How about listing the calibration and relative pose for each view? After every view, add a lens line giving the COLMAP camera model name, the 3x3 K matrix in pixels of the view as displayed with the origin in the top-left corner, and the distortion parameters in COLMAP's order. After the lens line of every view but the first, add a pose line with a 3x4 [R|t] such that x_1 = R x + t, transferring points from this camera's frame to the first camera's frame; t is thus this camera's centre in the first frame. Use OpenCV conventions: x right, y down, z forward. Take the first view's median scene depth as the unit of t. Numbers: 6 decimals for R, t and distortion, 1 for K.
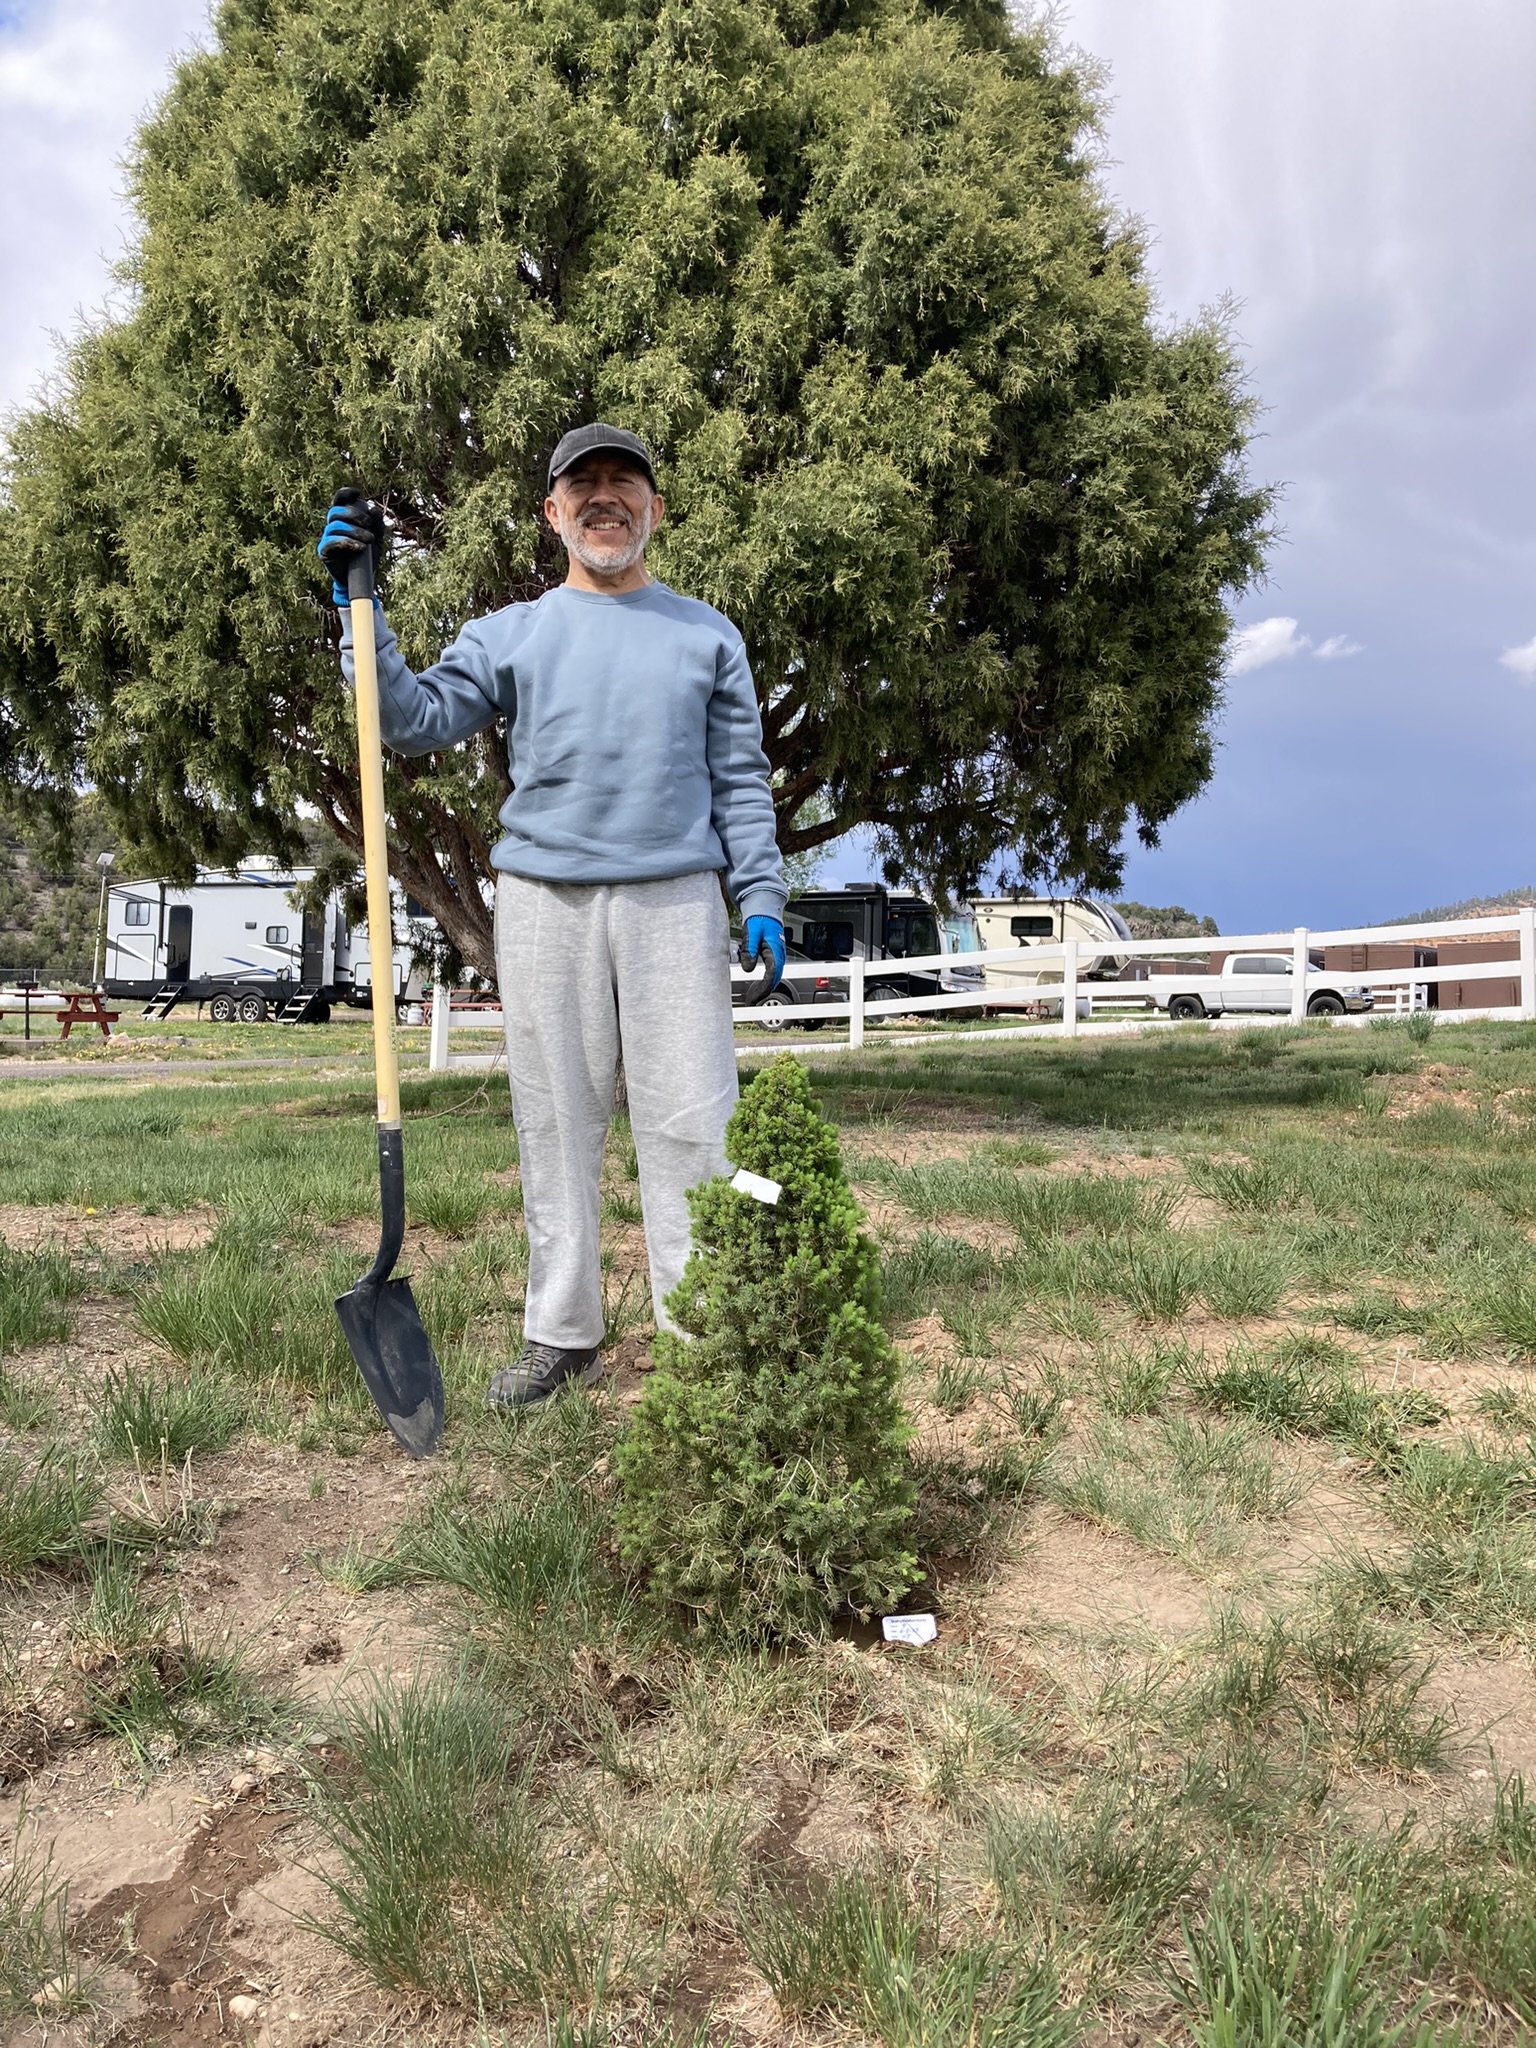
lens RADIAL K [[1639.8, 0, 768.0], [0, 1639.8, 1024.0], [0, 0, 1]] dist [0.075383, -0.063155]
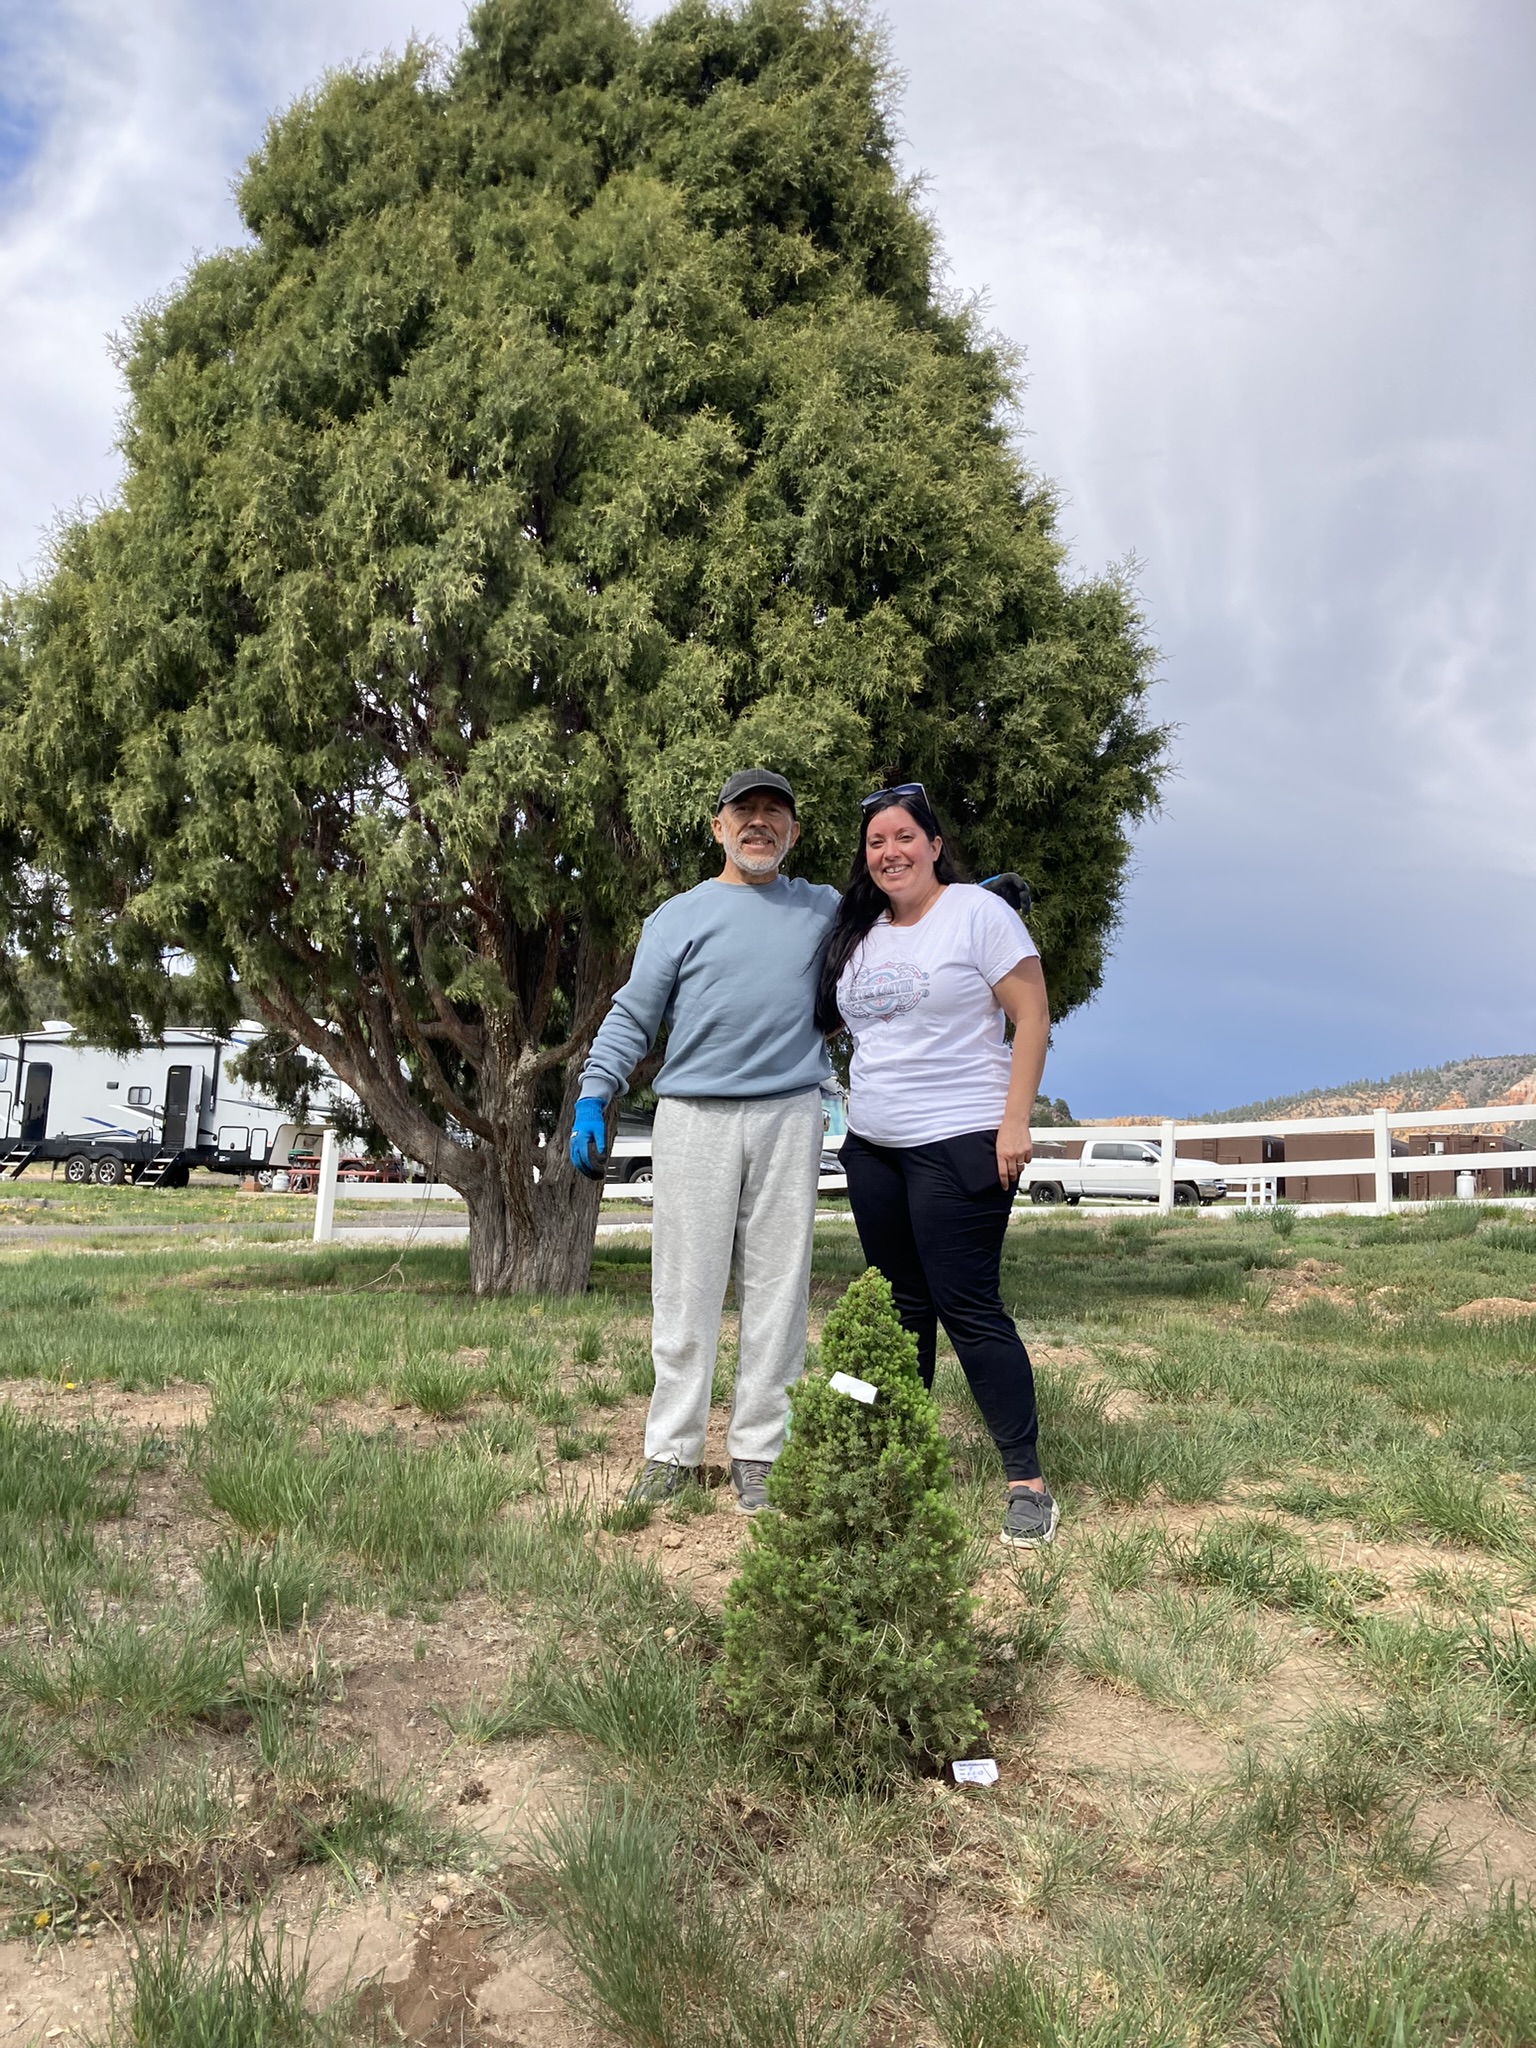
lens RADIAL K [[1759.3, 0, 666.7], [0, 1759.3, 1079.6], [0, 0, 1]] dist [0.049926, 0.006920]
pose [[0.996165, 0.027384, 0.083094, -0.124472], [-0.022989, 0.998309, -0.053394, -0.025161], [-0.084415, 0.051279, 0.995110, -0.125973]]
